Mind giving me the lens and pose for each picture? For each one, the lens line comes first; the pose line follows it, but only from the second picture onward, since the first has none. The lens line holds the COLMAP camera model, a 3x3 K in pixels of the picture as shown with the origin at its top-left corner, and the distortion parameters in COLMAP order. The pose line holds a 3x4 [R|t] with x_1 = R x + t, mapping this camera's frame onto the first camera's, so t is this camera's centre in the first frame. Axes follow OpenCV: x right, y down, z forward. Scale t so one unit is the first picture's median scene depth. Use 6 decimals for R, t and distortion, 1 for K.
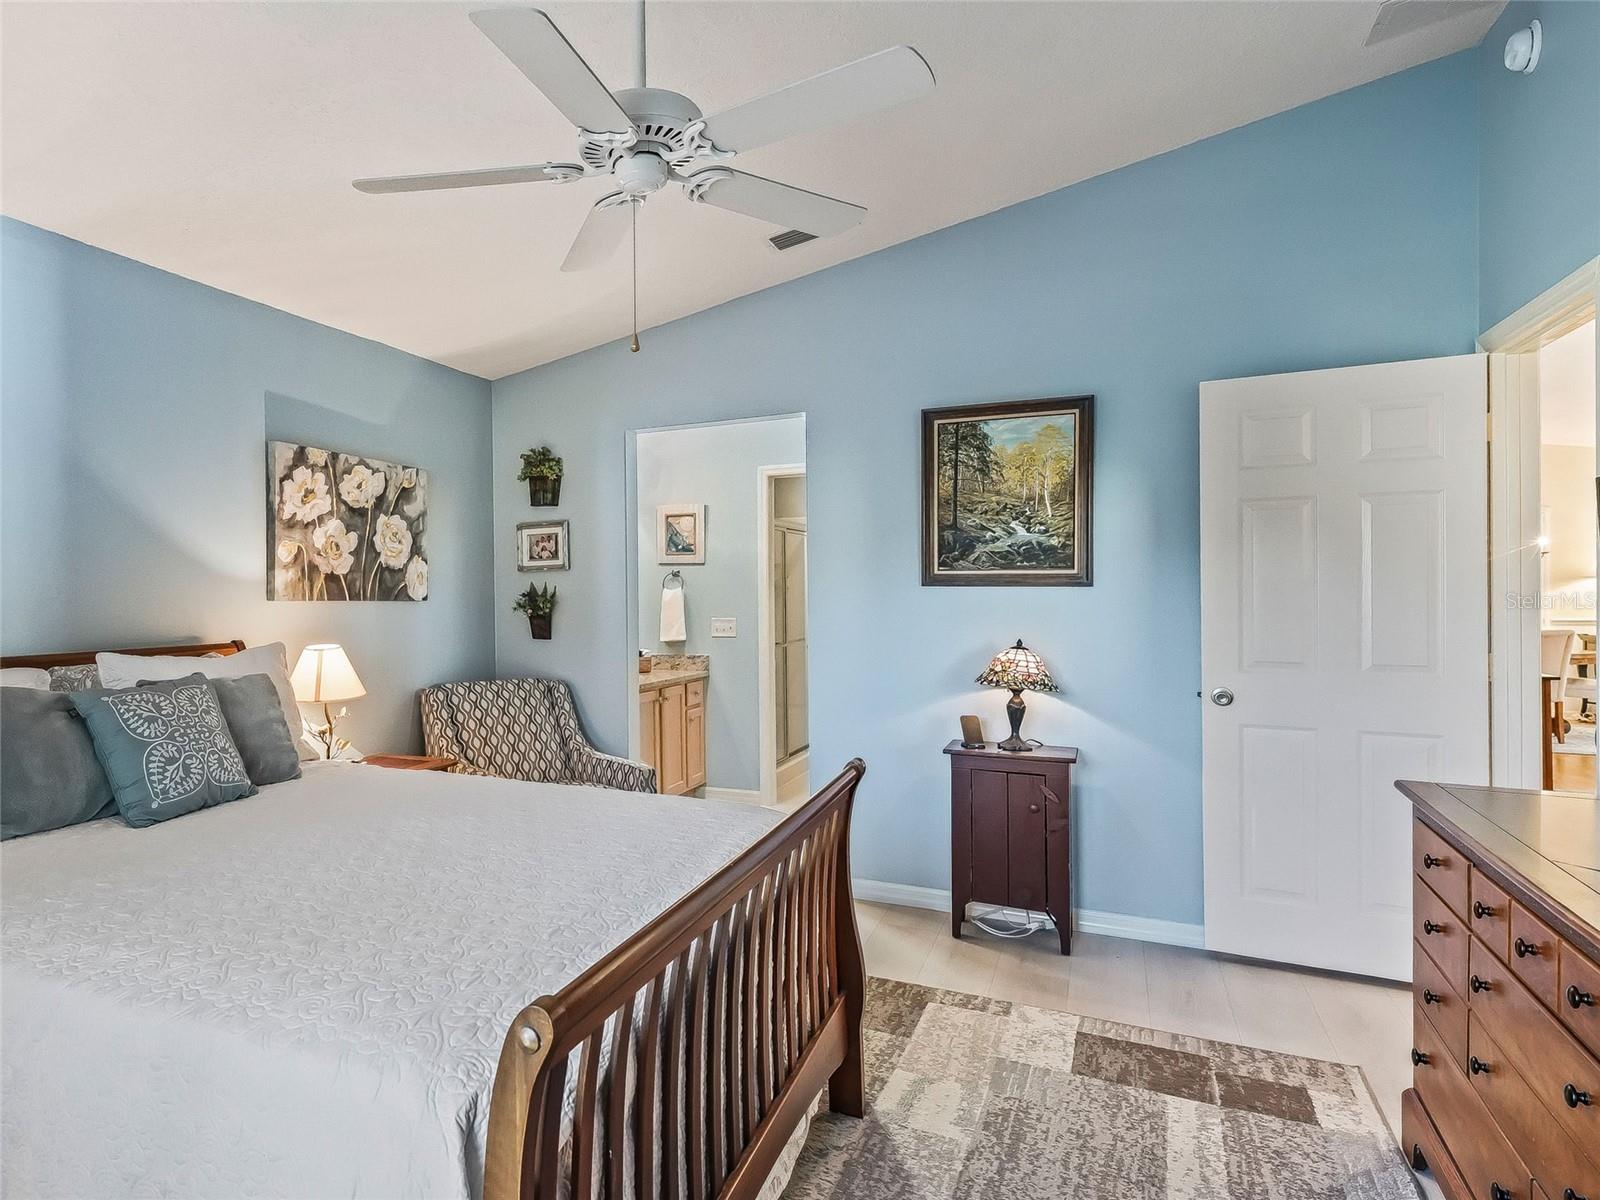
lens RADIAL K [[774.3, 0, 800.0], [0, 774.3, 600.0], [0, 0, 1]] dist [-0.000213, -0.000473]
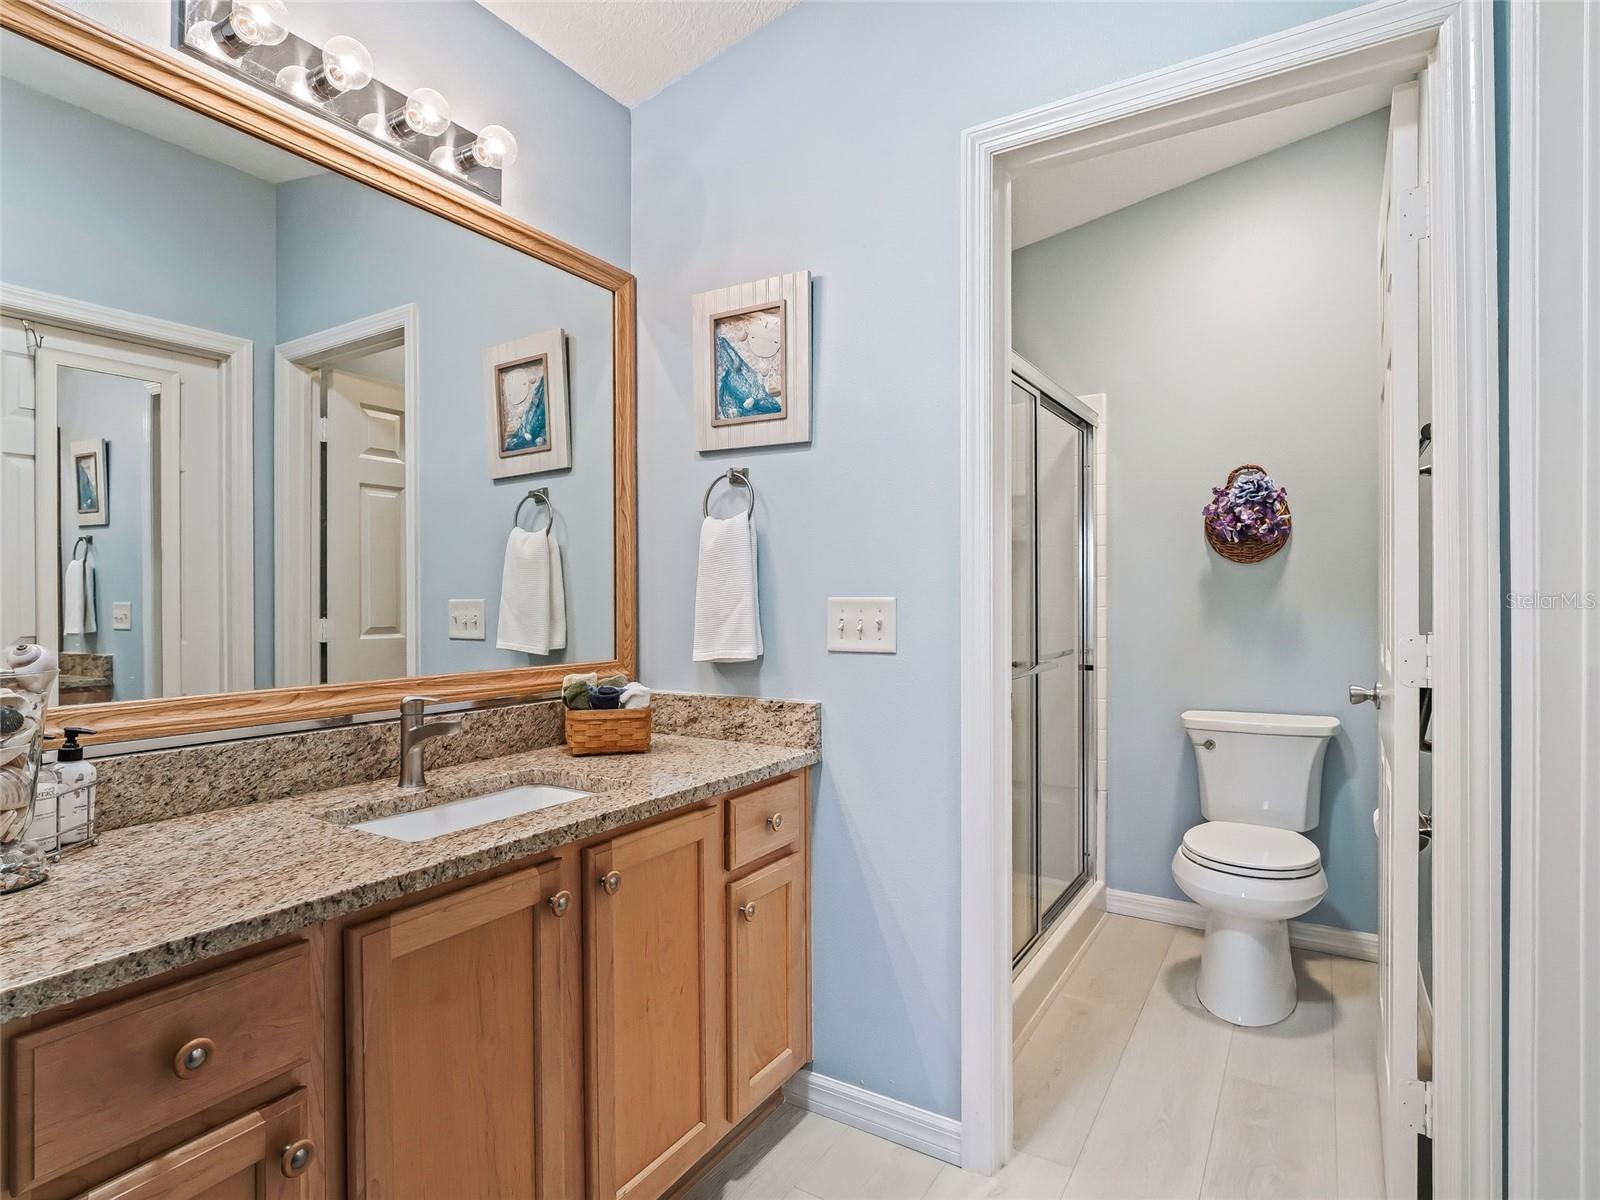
lens RADIAL K [[991.4, 0, 800.0], [0, 991.4, 600.0], [0, 0, 1]] dist [-0.000382, -0.000016]
pose [[0.970190, -0.002239, -0.242336, -0.018492], [0.003305, 0.999987, 0.003992, 0.022931], [0.242324, -0.004674, 0.970184, 0.557255]]
